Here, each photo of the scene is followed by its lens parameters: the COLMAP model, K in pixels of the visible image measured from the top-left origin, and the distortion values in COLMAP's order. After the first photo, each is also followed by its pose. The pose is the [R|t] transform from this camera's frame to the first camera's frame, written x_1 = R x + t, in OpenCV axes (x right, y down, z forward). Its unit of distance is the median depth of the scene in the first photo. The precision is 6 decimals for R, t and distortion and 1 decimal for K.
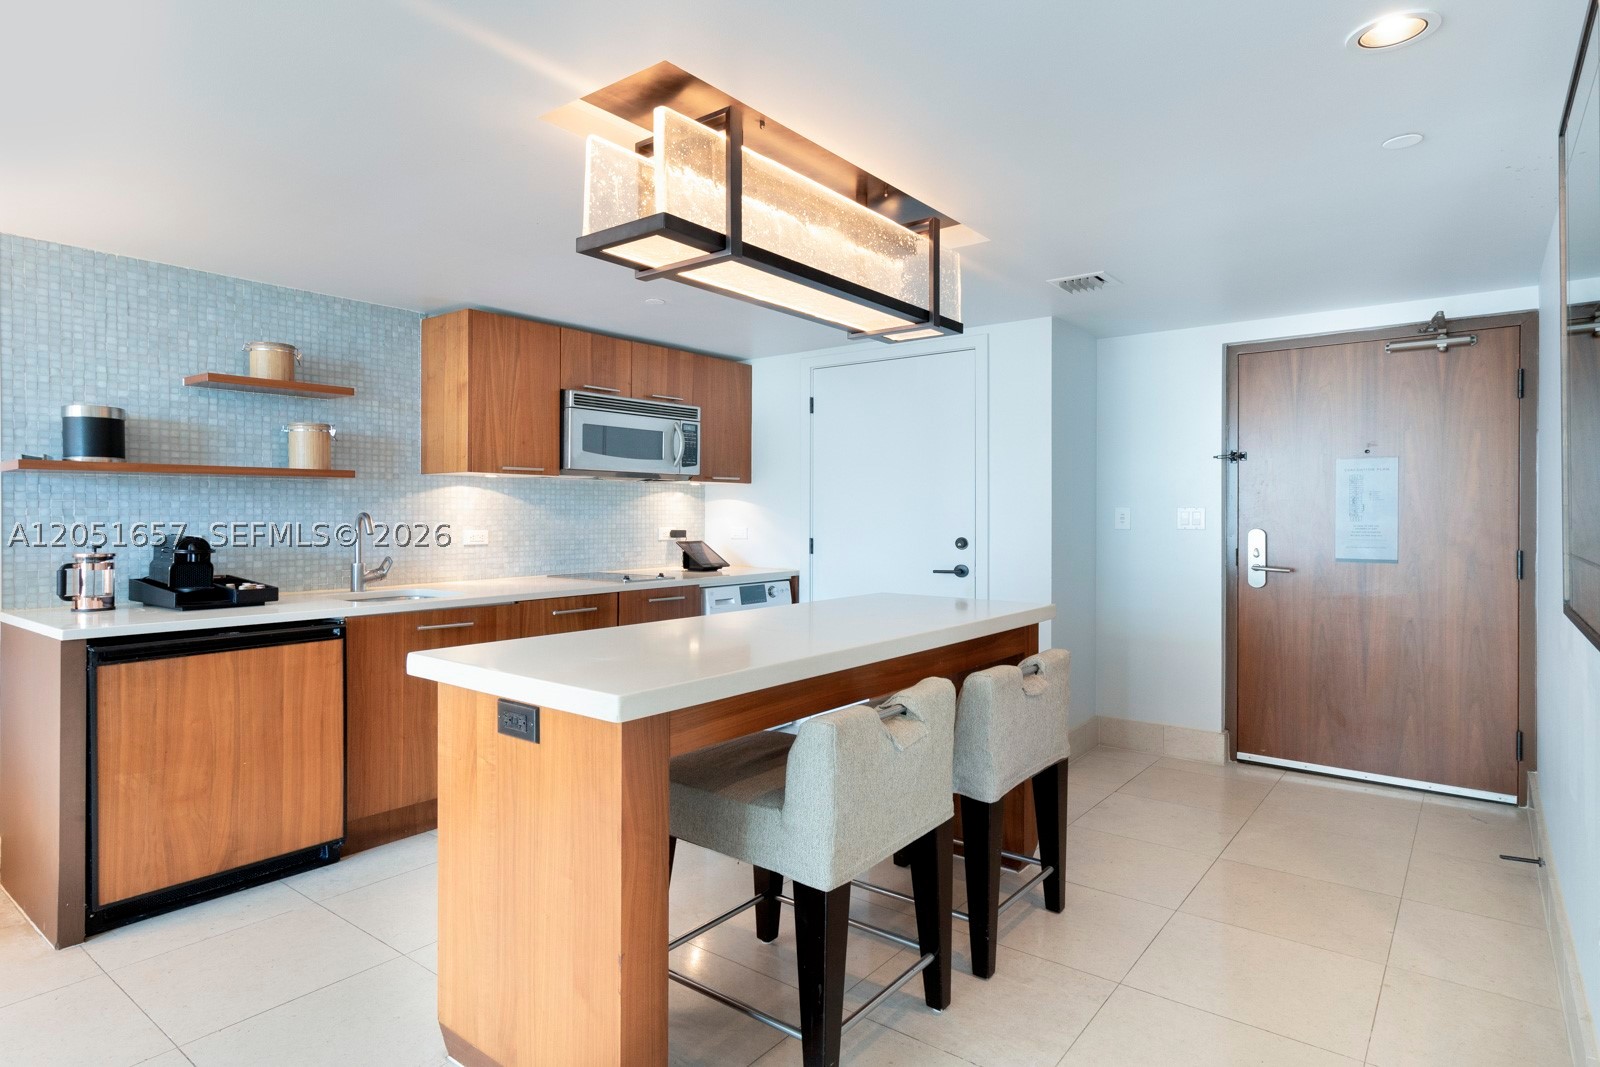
lens RADIAL K [[717.8, 0, 822.5], [0, 717.8, 542.4], [0, 0, 1]] dist [-0.004696, -0.002114]
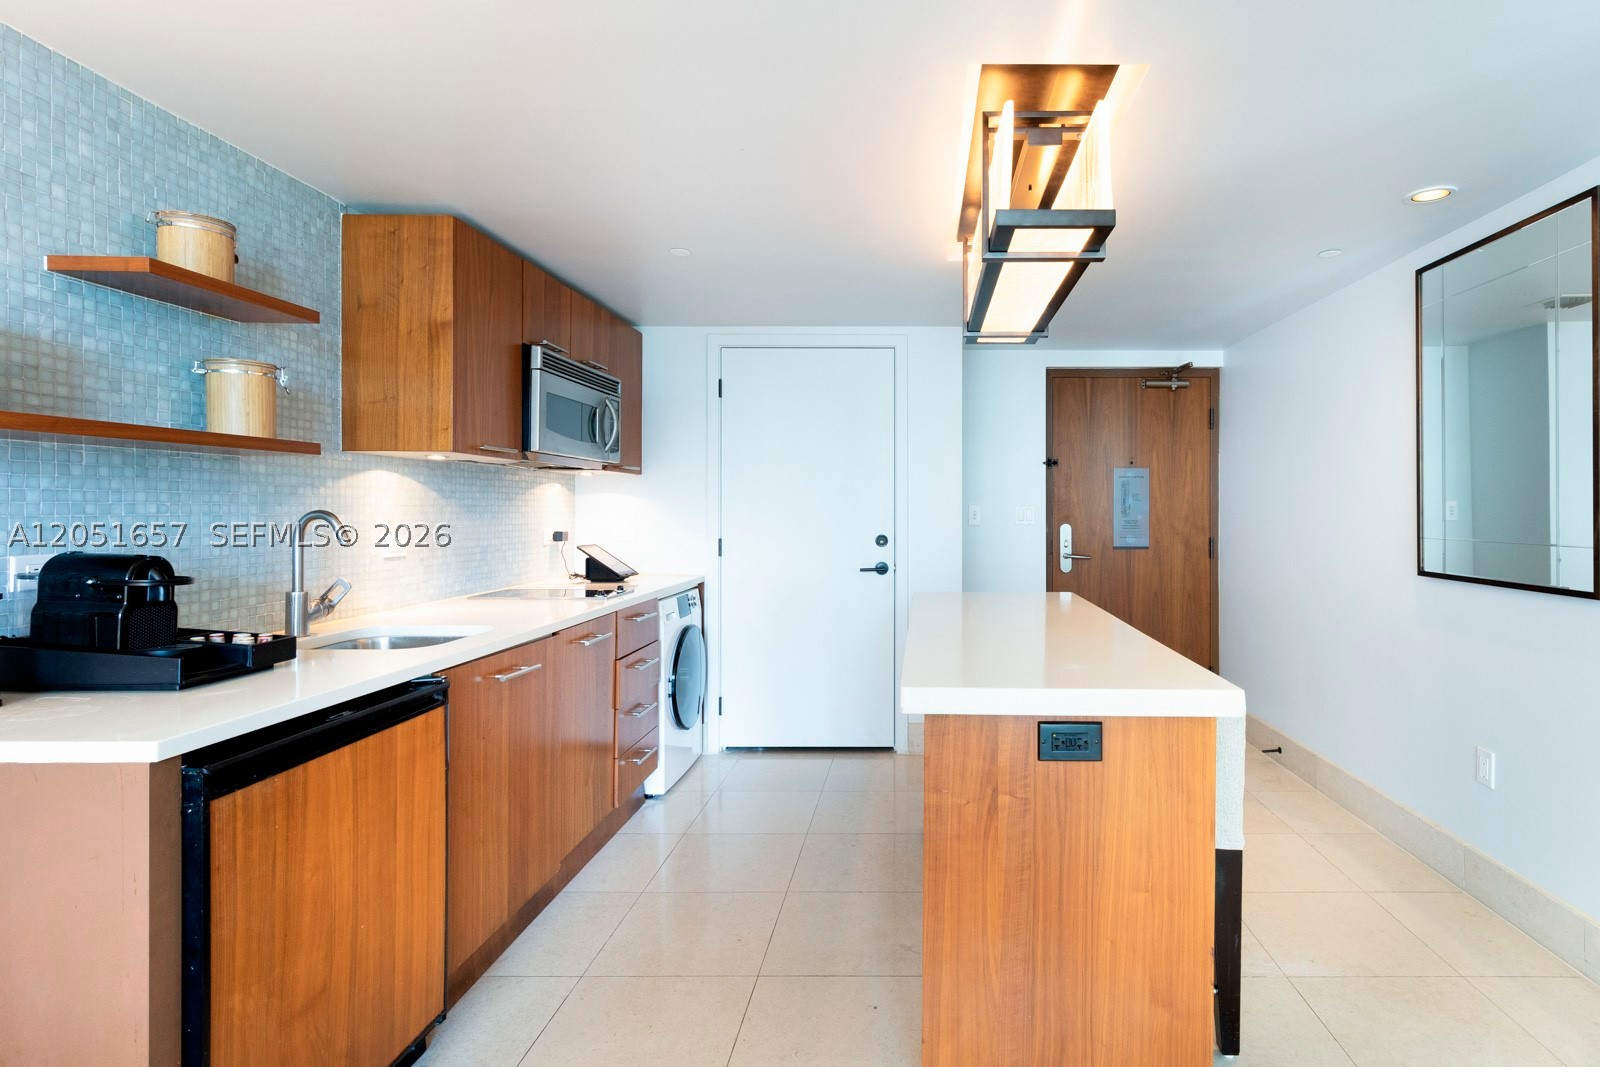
lens RADIAL K [[804.5, 0, 830.2], [0, 804.5, 533.4], [0, 0, 1]] dist [0.007695, -0.001368]
pose [[0.820326, -0.015305, 0.571691, -0.666469], [0.019619, 0.999807, -0.001384, -0.011515], [-0.571559, 0.012352, 0.820468, 0.158784]]
